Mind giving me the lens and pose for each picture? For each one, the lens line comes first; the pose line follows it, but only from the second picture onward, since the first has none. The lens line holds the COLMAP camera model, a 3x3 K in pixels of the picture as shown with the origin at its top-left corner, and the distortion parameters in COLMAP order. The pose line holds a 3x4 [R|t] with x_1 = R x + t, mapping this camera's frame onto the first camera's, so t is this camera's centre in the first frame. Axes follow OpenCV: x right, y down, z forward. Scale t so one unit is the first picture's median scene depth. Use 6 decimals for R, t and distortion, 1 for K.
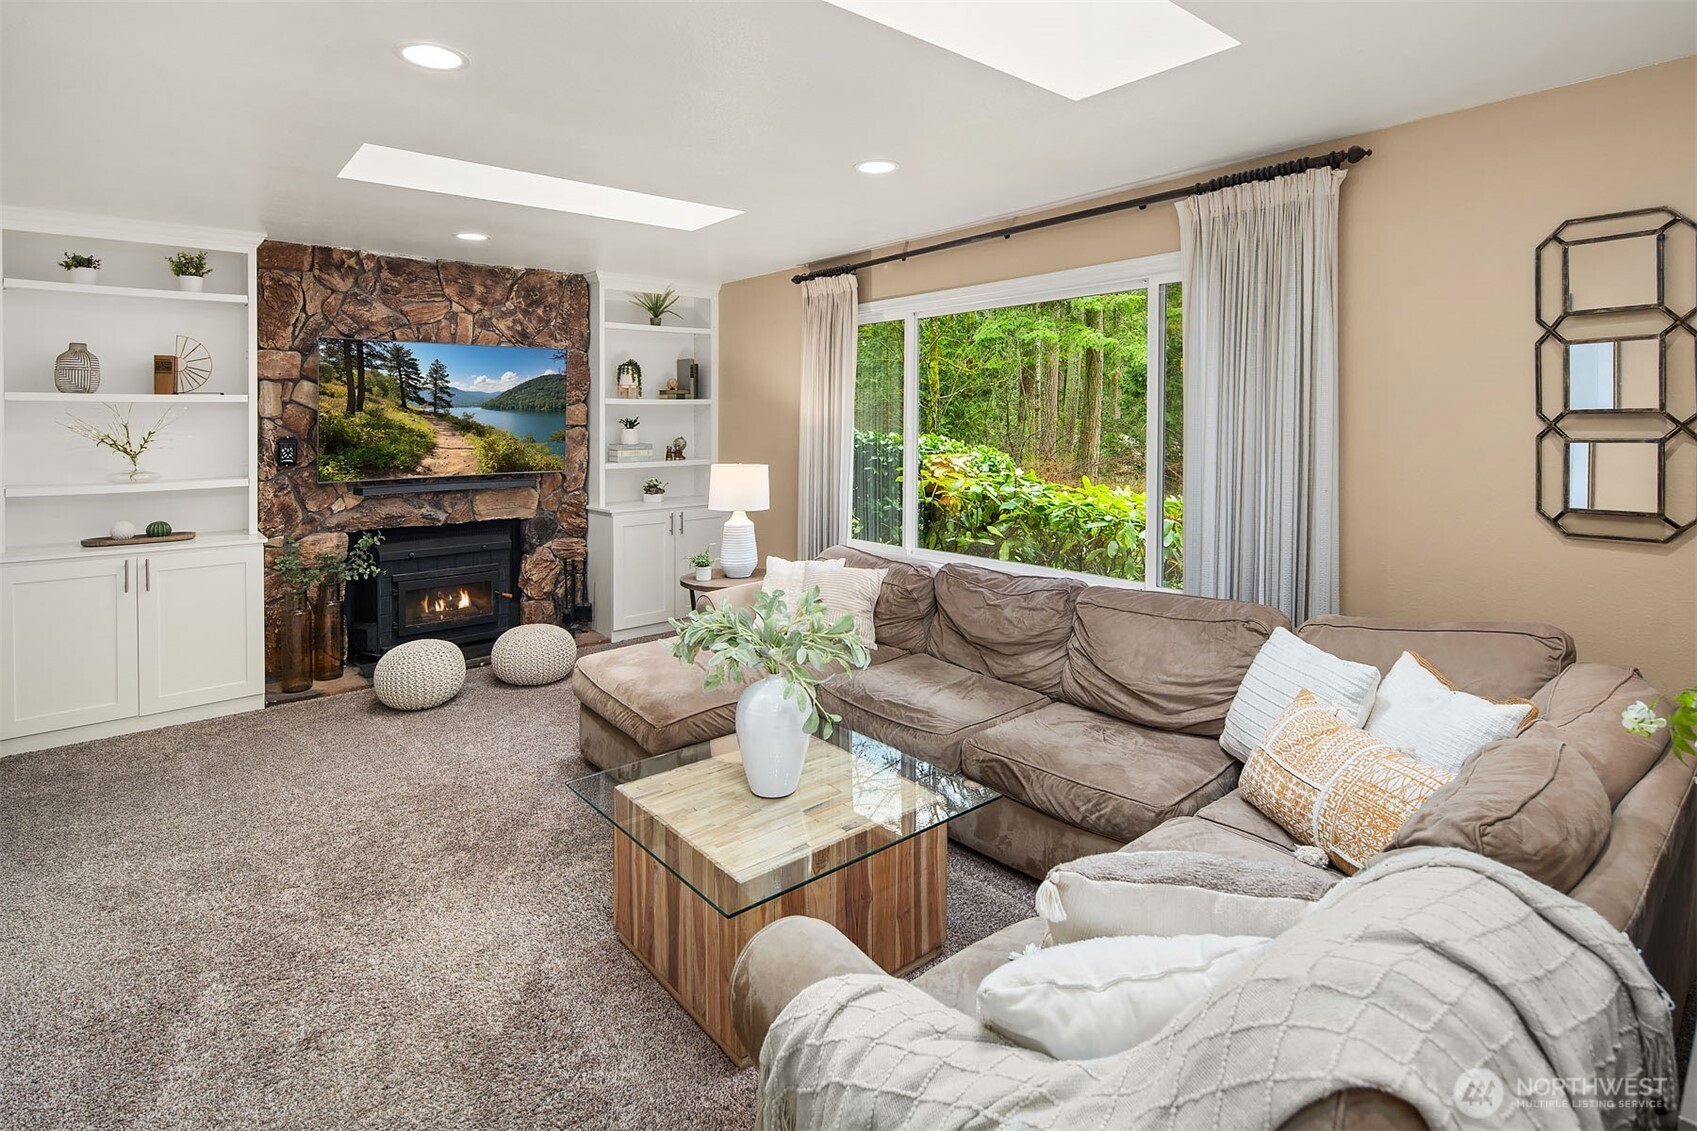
lens RADIAL K [[853.4, 0, 845.3], [0, 853.4, 418.3], [0, 0, 1]] dist [0.000497, -0.000710]
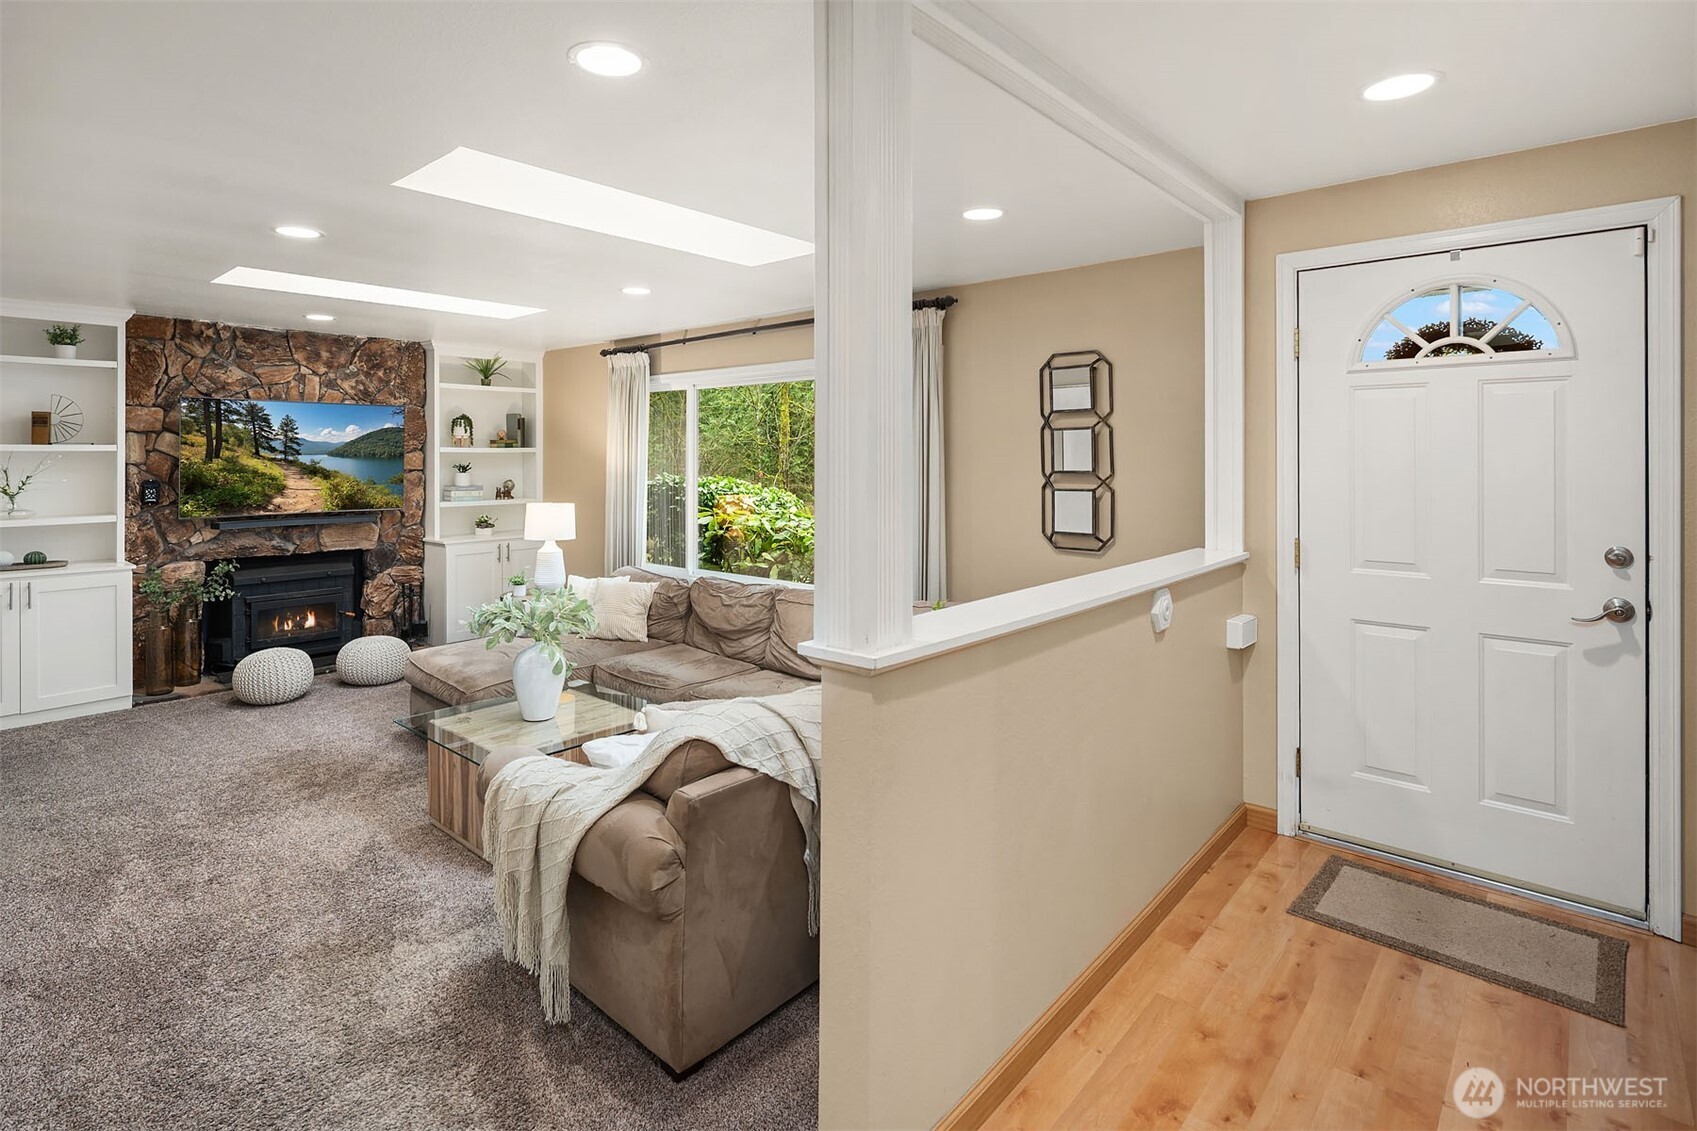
lens RADIAL K [[839.4, 0, 838.3], [0, 839.4, 468.1], [0, 0, 1]] dist [-0.001068, -0.001548]
pose [[0.988778, 0.006735, 0.149240, 0.107721], [-0.008746, 0.999880, 0.012824, -0.016759], [-0.149136, -0.013985, 0.988718, -0.273311]]
